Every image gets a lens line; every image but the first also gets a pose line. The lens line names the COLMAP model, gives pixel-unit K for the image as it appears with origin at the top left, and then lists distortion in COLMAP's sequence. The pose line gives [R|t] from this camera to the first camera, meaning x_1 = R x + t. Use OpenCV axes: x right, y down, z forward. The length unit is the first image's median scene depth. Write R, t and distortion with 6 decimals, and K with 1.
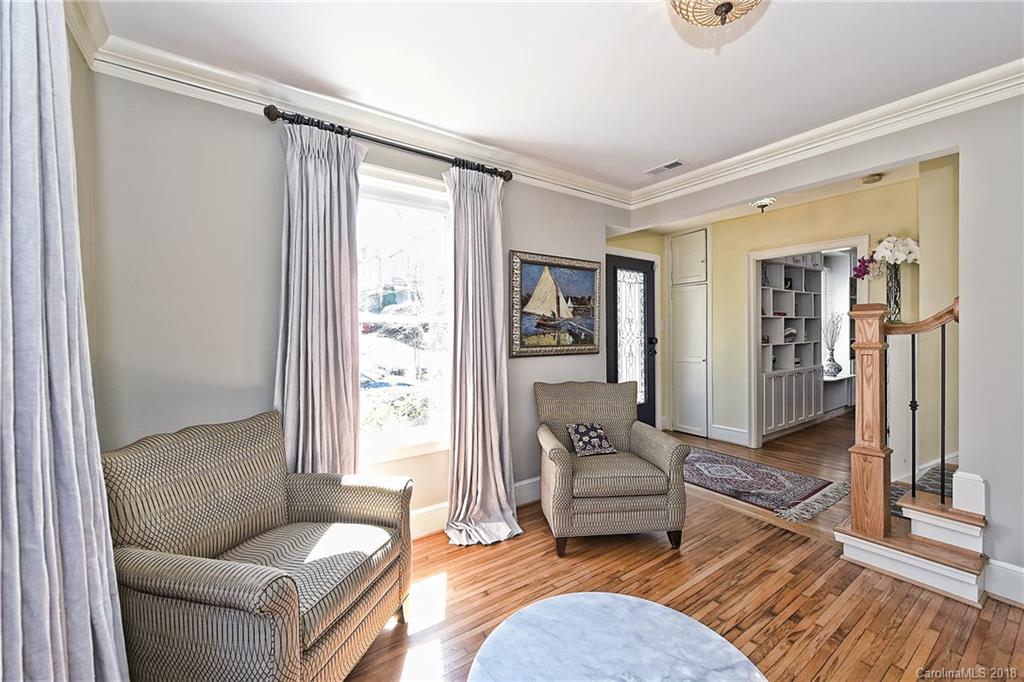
lens RADIAL K [[418.3, 0, 512.9], [0, 418.3, 338.1], [0, 0, 1]] dist [0.001970, -0.001573]
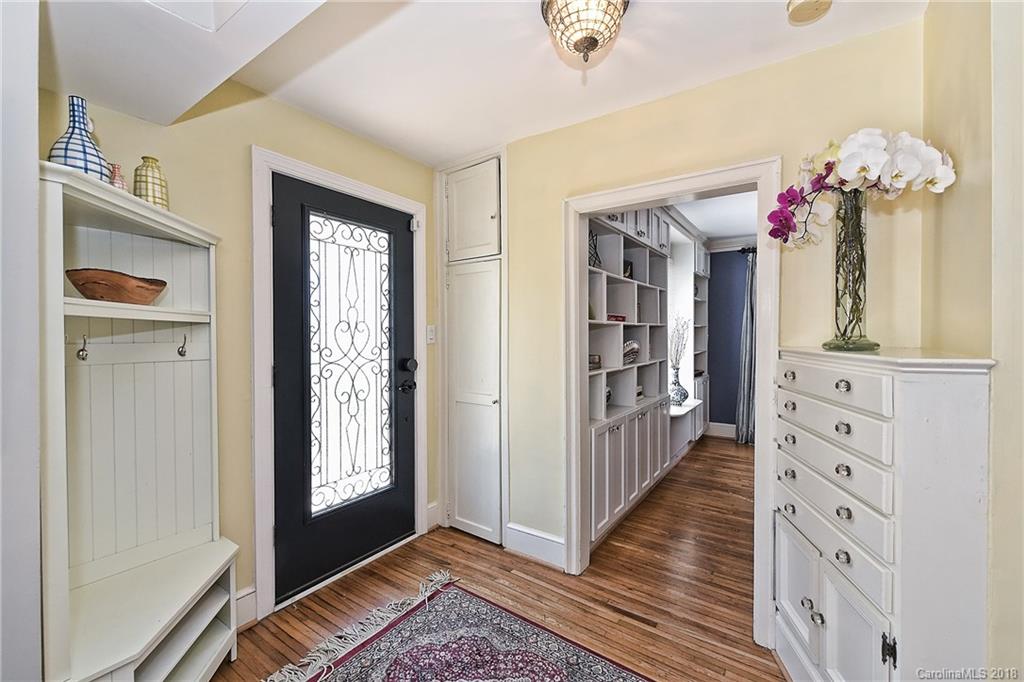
lens RADIAL K [[418.3, 0, 512.5], [0, 418.3, 337.9], [0, 0, 1]] dist [0.001970, -0.001573]
pose [[0.943961, 0.003059, 0.330042, 0.290416], [-0.001801, 0.999990, -0.004117, -0.025752], [-0.330052, 0.003292, 0.943957, 0.470077]]
